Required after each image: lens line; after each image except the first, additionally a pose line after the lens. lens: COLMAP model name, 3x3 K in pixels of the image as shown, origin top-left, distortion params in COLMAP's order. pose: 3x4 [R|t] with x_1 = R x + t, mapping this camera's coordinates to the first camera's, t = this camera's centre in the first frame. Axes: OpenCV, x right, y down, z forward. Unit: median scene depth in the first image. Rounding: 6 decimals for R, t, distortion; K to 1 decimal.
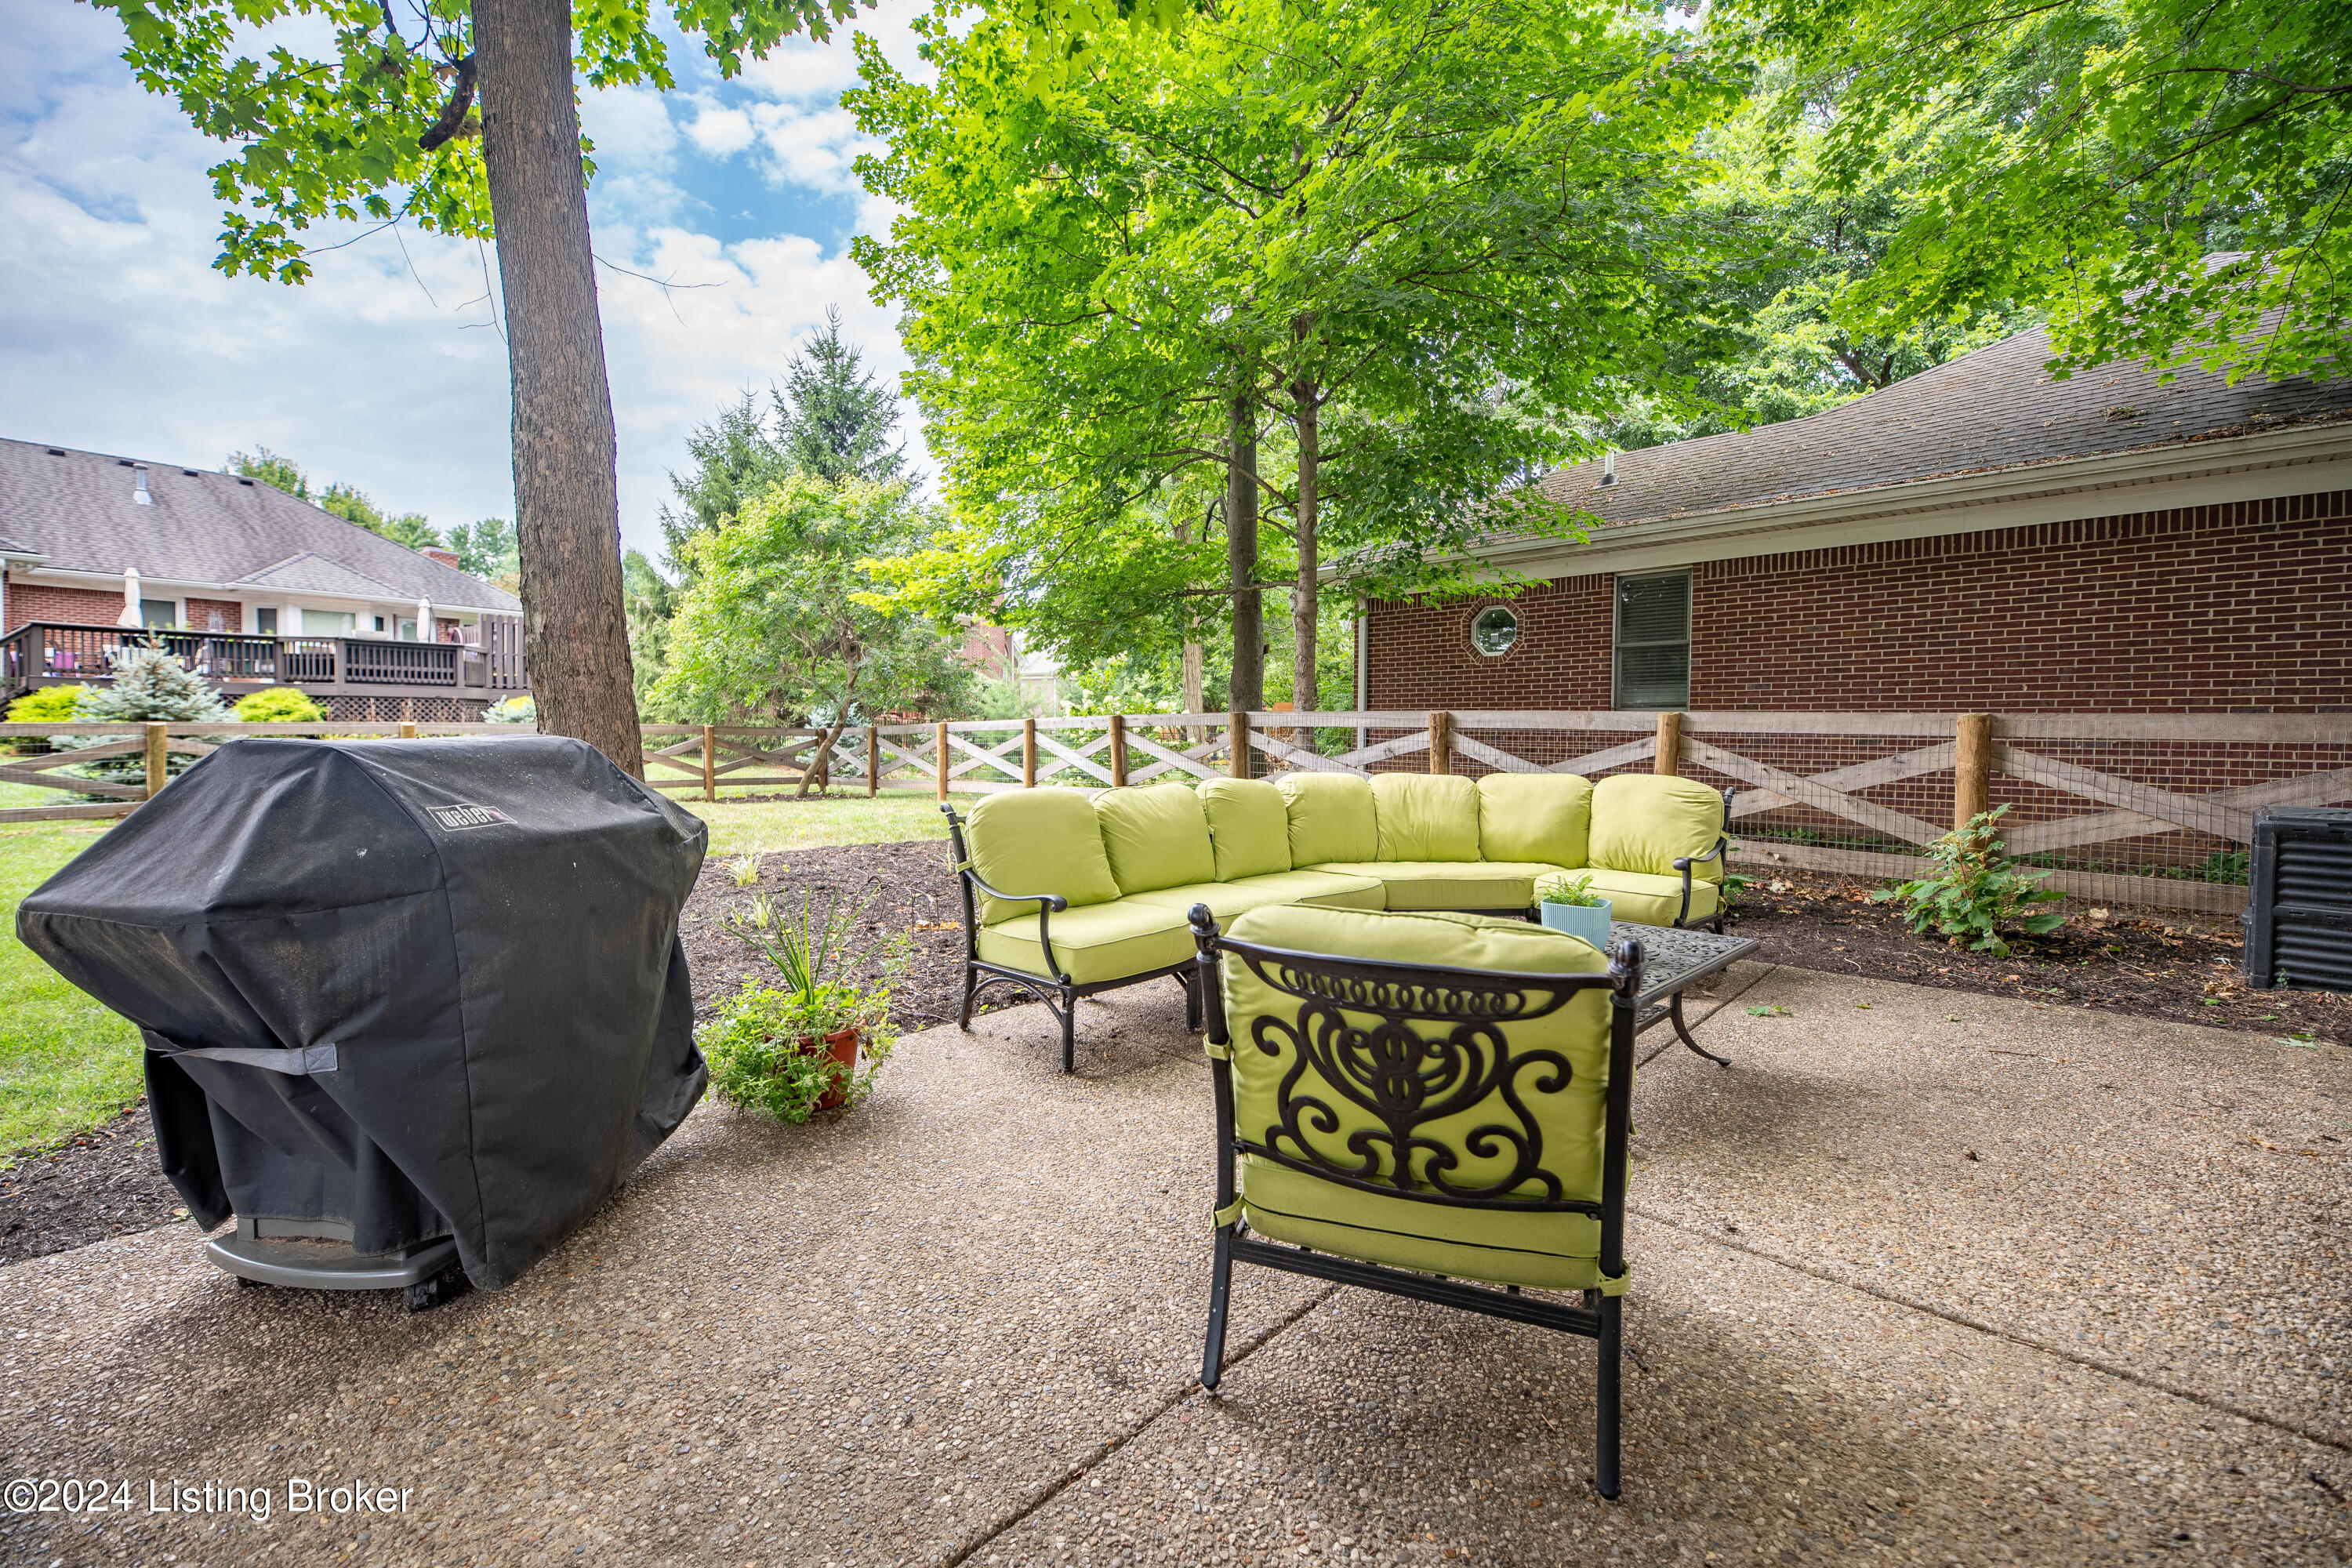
lens RADIAL K [[970.1, 0, 1166.0], [0, 970.1, 764.3], [0, 0, 1]] dist [0.000391, -0.003579]
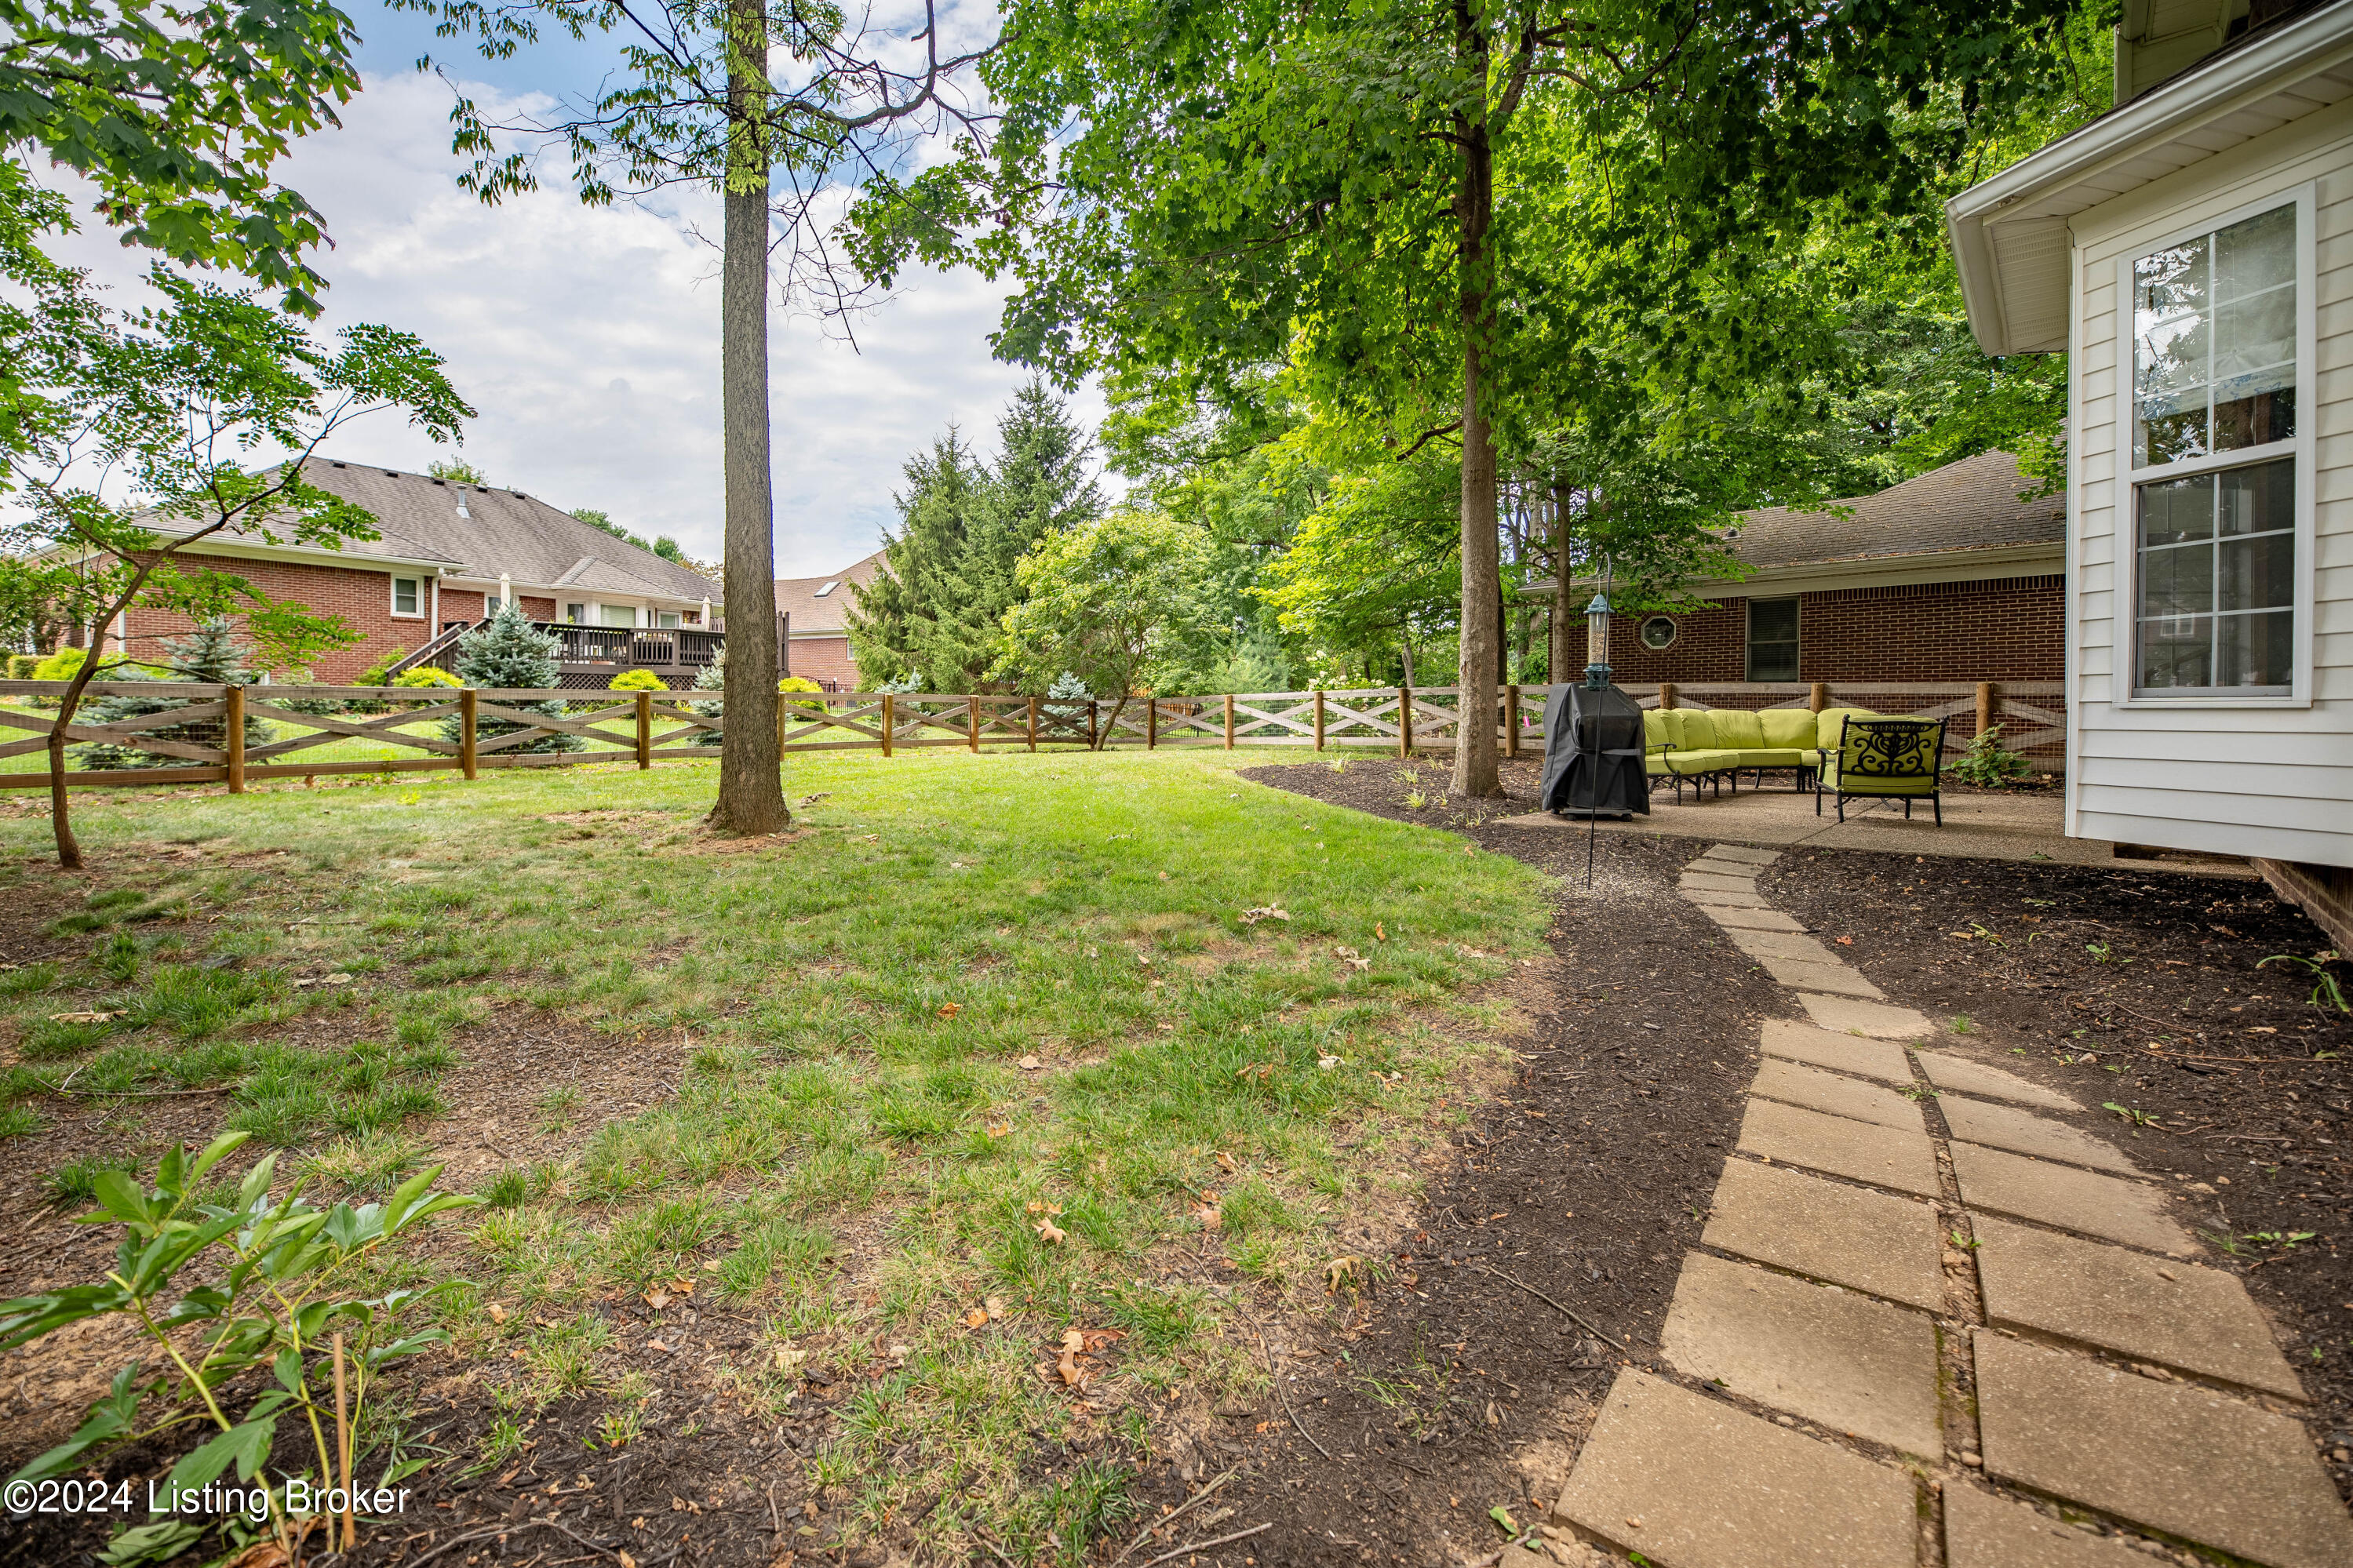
lens RADIAL K [[970.4, 0, 1159.3], [0, 970.4, 733.8], [0, 0, 1]] dist [0.000391, -0.003579]
pose [[0.999931, -0.000008, 0.011753, -0.503586], [0.000162, 0.999914, -0.013109, 0.044840], [-0.011752, 0.013110, 0.999845, -0.551898]]
